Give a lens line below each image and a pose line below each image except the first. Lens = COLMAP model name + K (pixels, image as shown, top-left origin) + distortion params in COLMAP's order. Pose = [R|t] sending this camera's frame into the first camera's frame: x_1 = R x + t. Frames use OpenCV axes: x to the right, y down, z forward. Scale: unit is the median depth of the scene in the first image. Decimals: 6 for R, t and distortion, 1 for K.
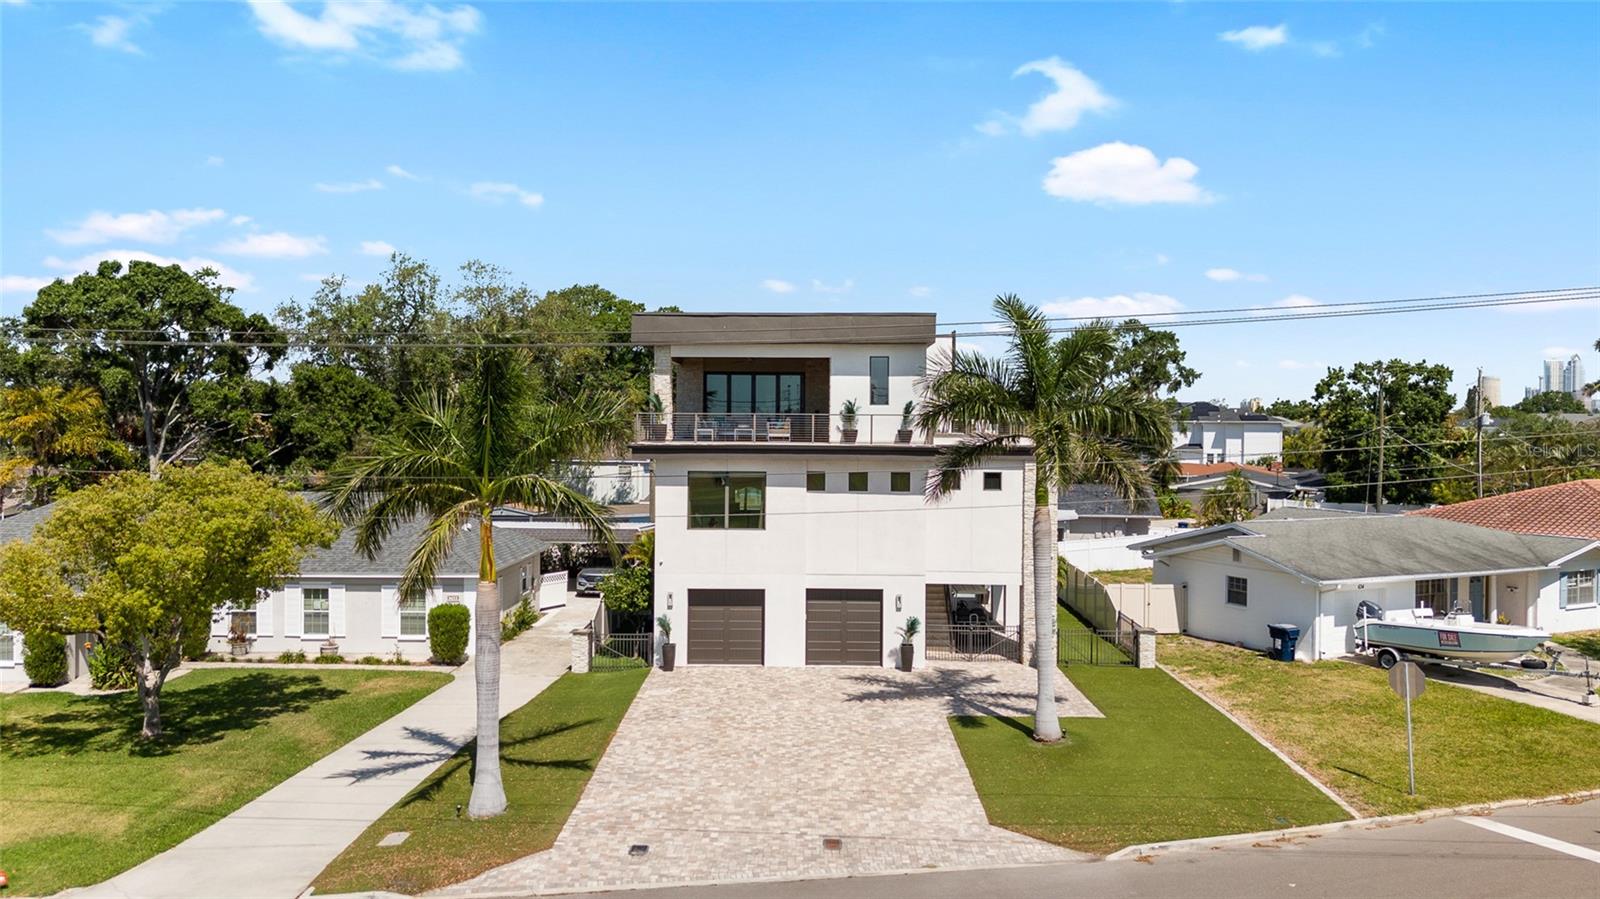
lens RADIAL K [[1202.5, 0, 800.0], [0, 1202.5, 449.5], [0, 0, 1]] dist [0.061775, -0.002159]
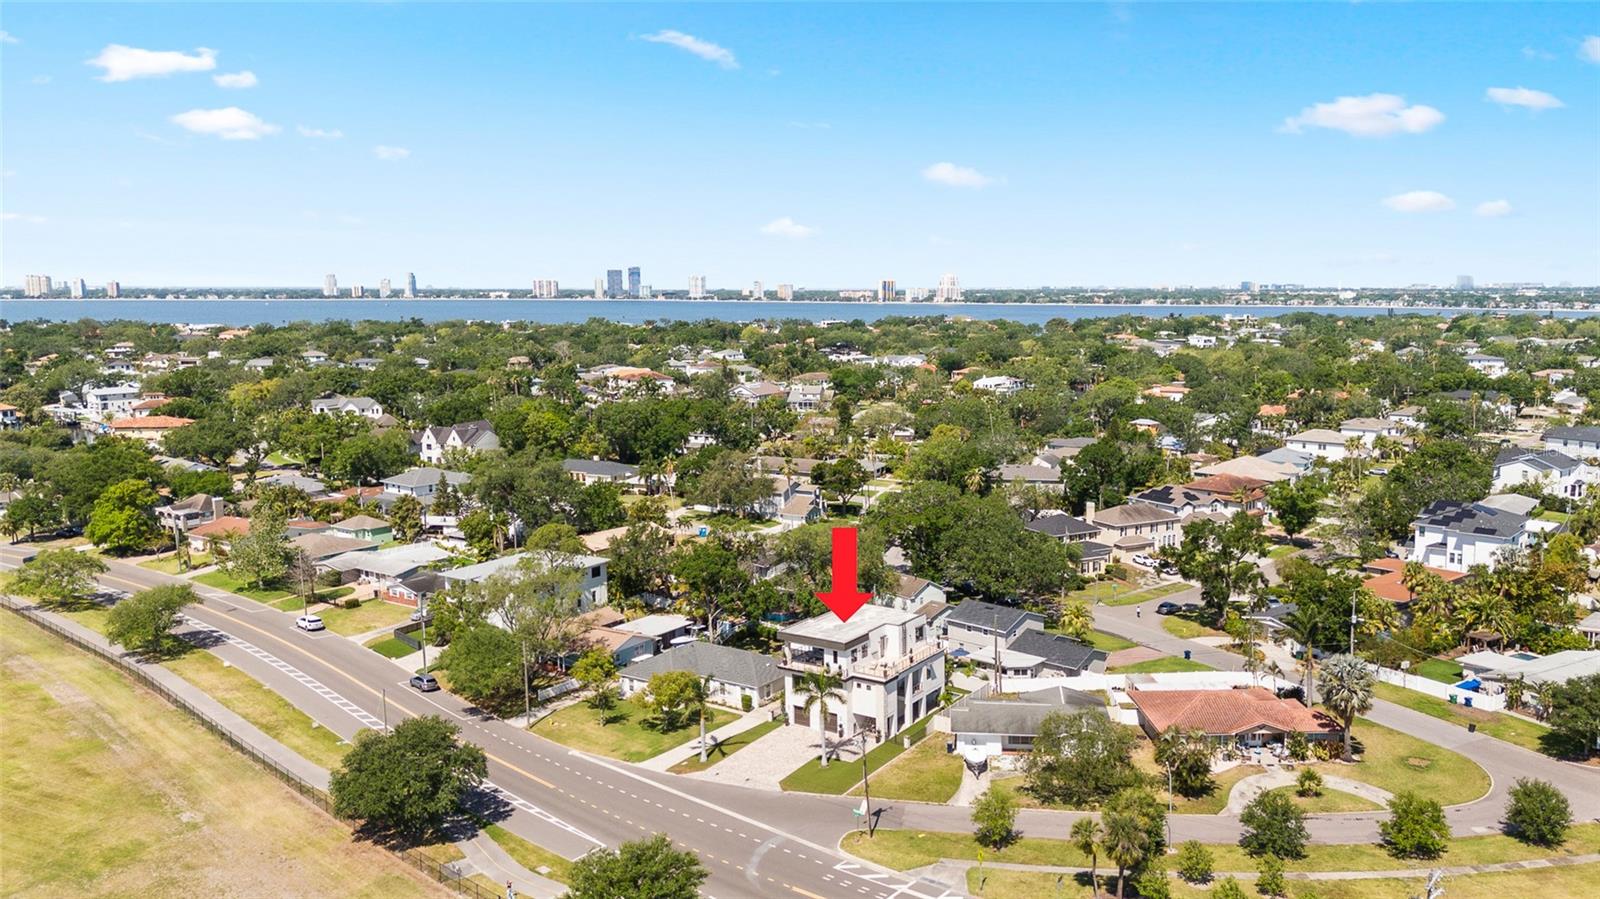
lens RADIAL K [[1161.5, 0, 844.7], [0, 1161.5, 447.1], [0, 0, 1]] dist [0.072853, -0.000851]
pose [[0.844366, 0.057388, -0.532684, 1.946977], [0.001491, 0.993991, 0.109450, -1.085215], [0.535764, -0.093211, 0.839207, -1.901478]]
